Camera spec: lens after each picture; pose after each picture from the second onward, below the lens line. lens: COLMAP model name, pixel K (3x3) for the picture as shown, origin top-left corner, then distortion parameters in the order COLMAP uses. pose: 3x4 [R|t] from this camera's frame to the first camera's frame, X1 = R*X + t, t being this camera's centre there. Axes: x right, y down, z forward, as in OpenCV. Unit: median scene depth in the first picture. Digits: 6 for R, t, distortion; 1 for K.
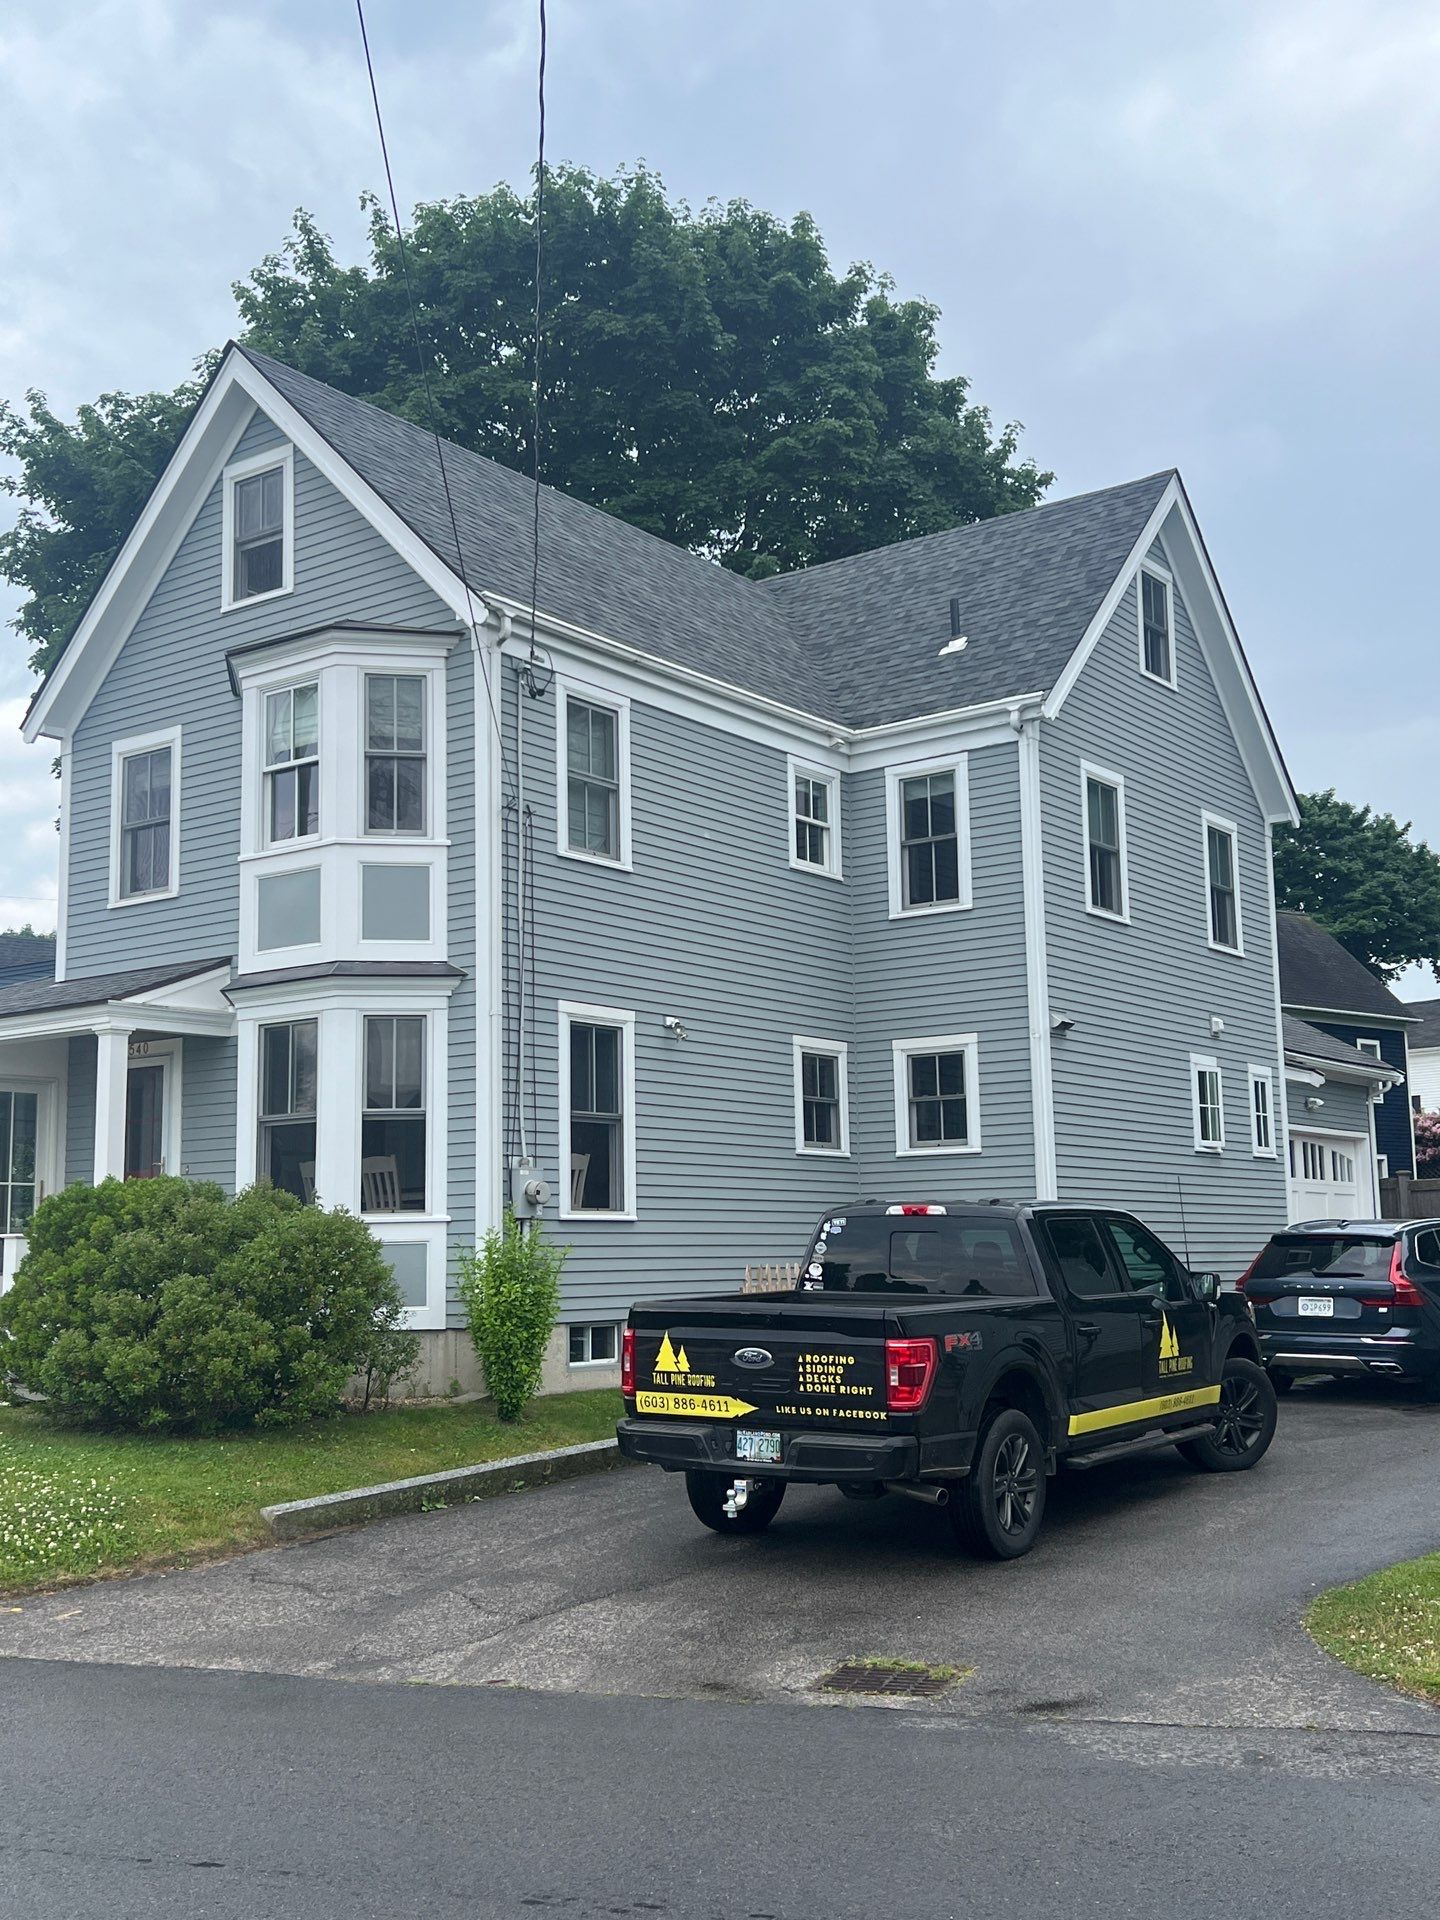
lens RADIAL K [[2022.6, 0, 720.0], [0, 2022.6, 960.0], [0, 0, 1]] dist [0.189111, -0.598652]
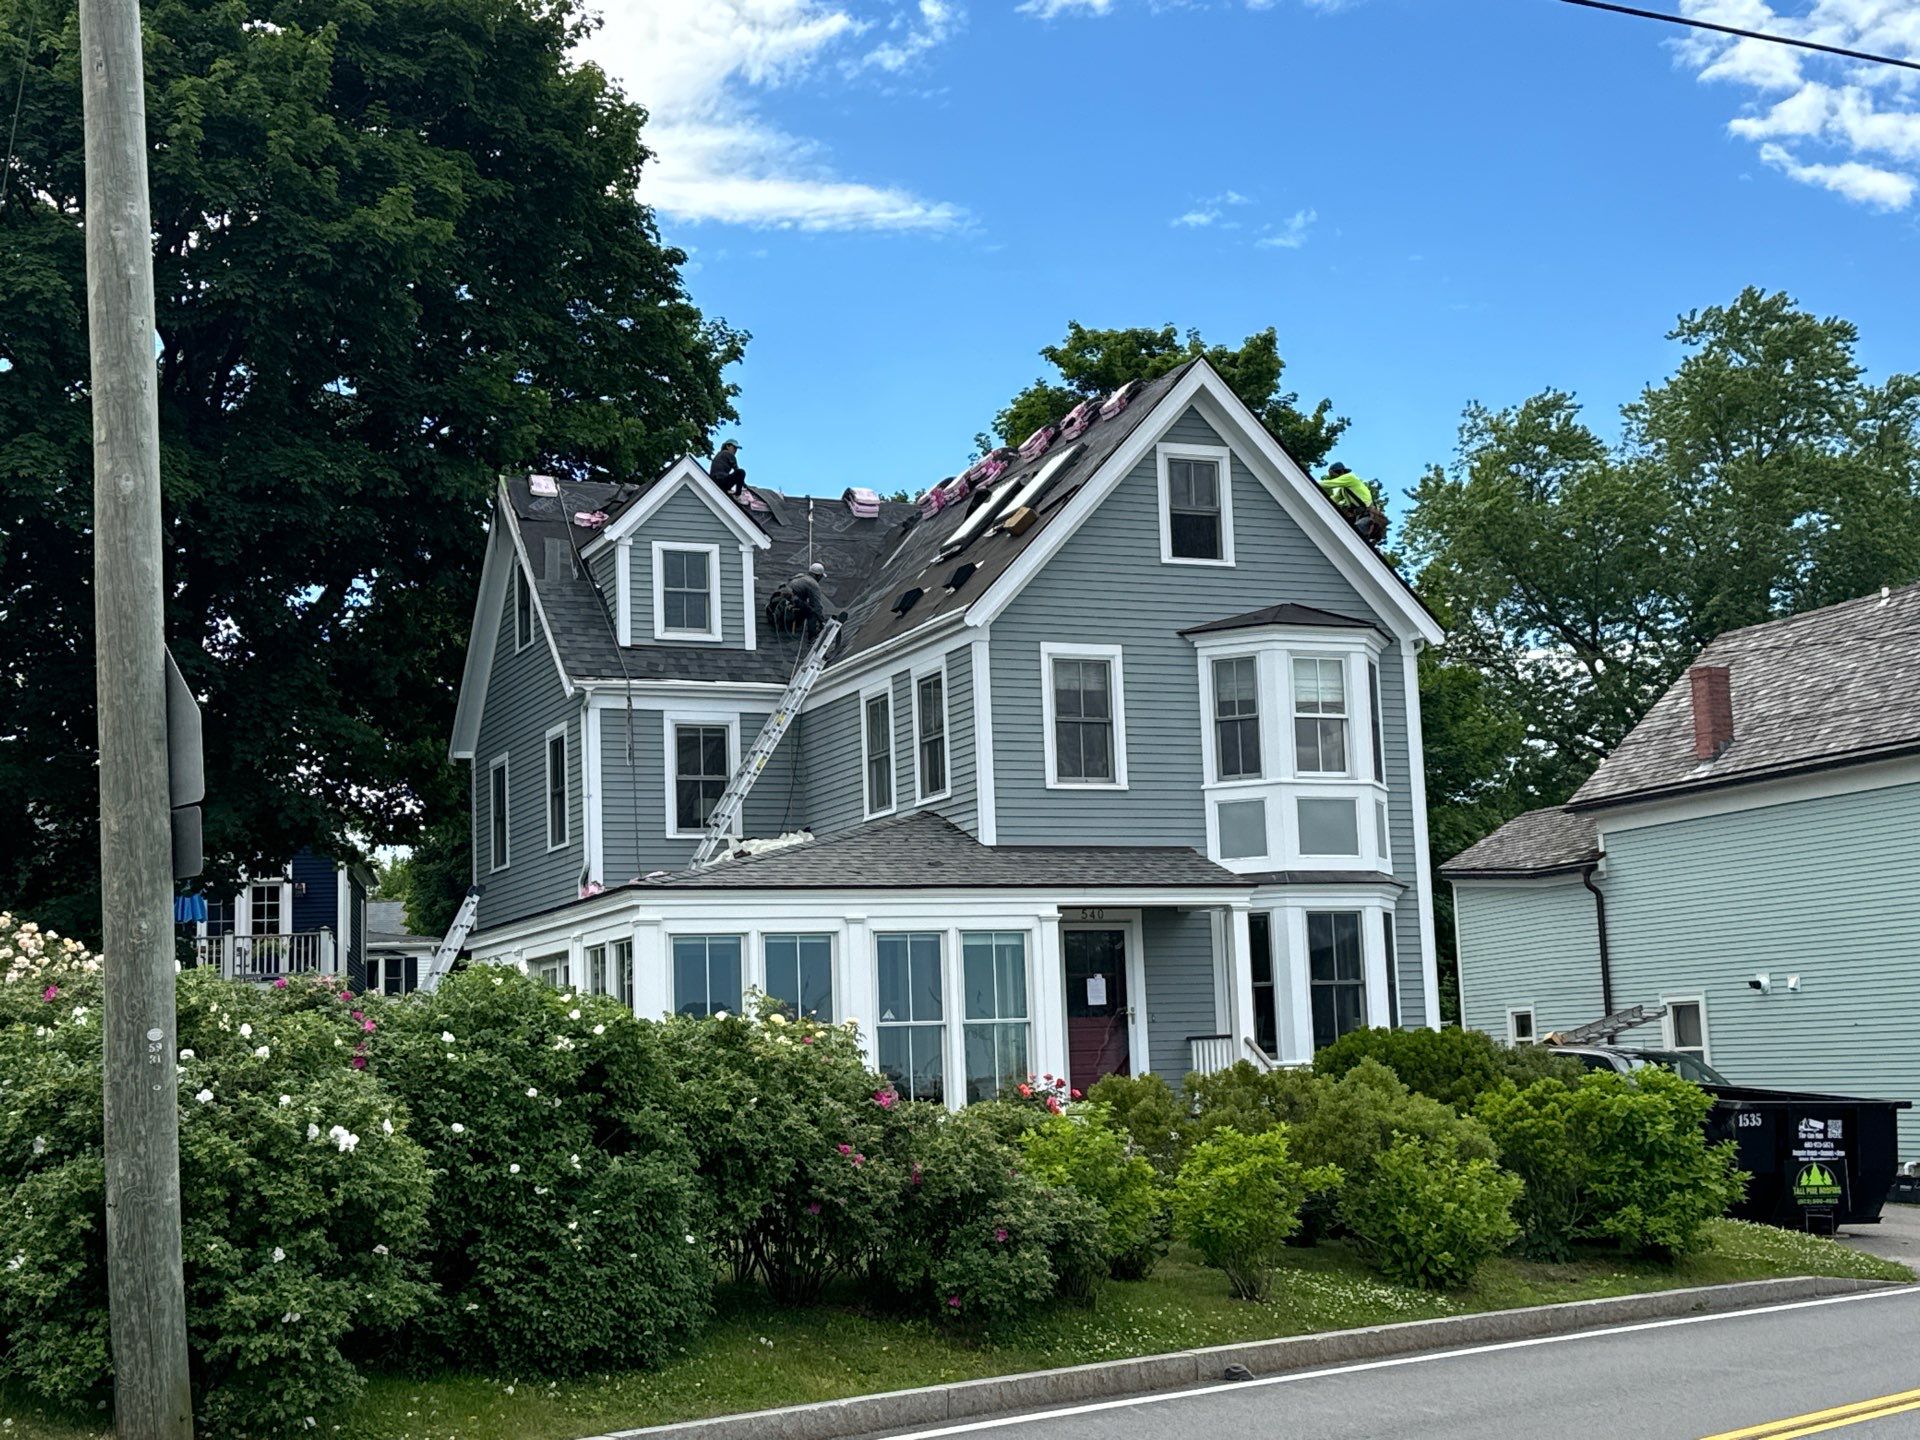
lens RADIAL K [[2593.9, 0, 944.2], [0, 2593.9, 711.6], [0, 0, 1]] dist [0.122640, -0.012480]
pose [[0.505471, 0.121885, 0.854191, -1.688336], [-0.102325, 0.991454, -0.080920, 0.060277], [-0.856755, -0.046502, 0.513623, 0.320484]]
